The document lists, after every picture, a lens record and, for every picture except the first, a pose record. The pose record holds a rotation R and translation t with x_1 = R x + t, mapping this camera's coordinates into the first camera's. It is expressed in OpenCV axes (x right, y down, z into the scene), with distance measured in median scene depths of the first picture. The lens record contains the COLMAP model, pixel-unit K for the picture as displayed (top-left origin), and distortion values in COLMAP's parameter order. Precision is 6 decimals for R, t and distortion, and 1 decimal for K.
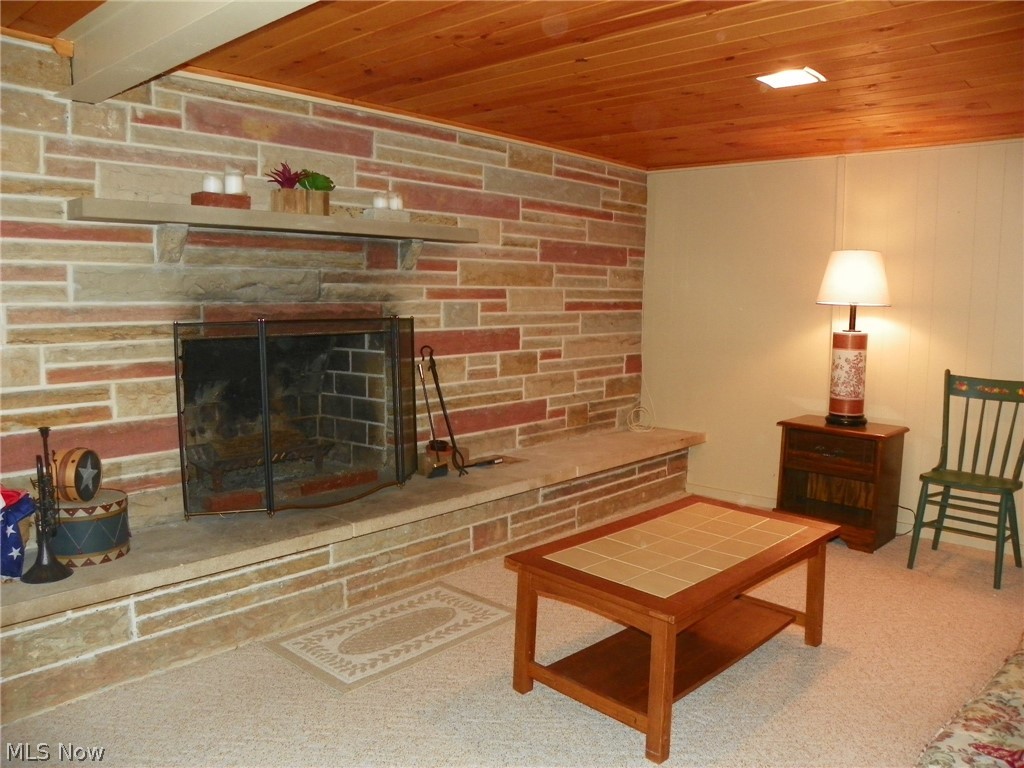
lens RADIAL K [[780.3, 0, 512.4], [0, 780.3, 377.1], [0, 0, 1]] dist [-0.157376, 0.098922]
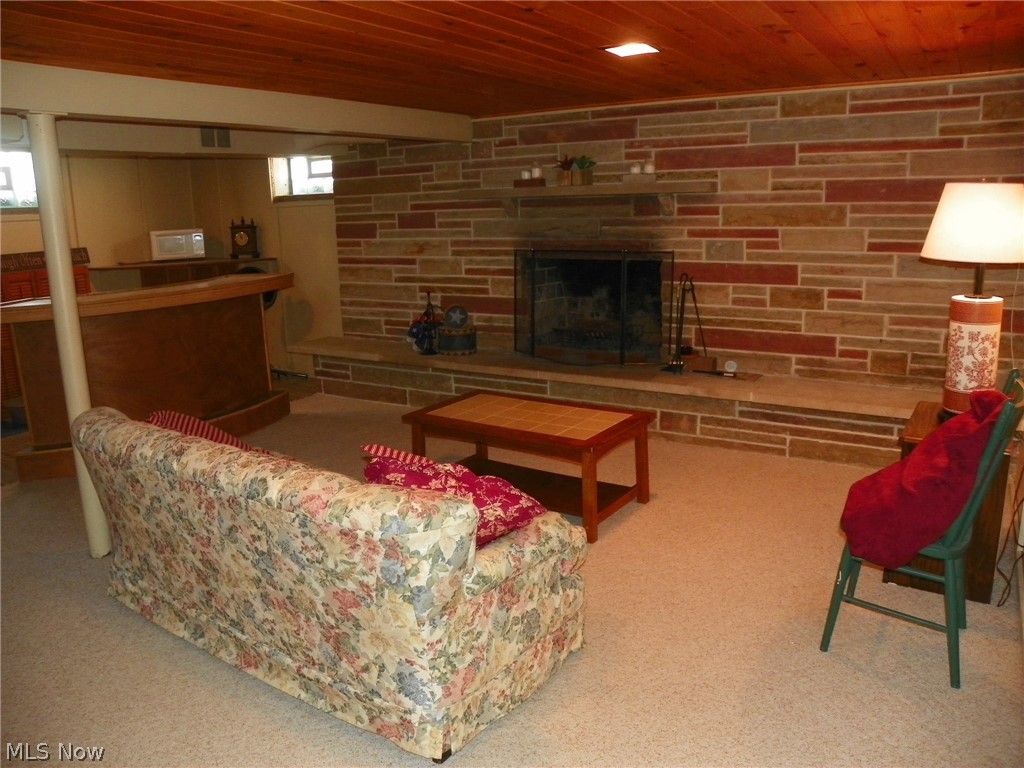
lens RADIAL K [[780.3, 0, 512.4], [0, 780.3, 377.1], [0, 0, 1]] dist [-0.157376, 0.098922]
pose [[0.179210, 0.195083, -0.964275, 1.108980], [-0.076025, 0.979958, 0.184127, -0.084984], [0.980869, 0.040311, 0.190449, 0.468136]]
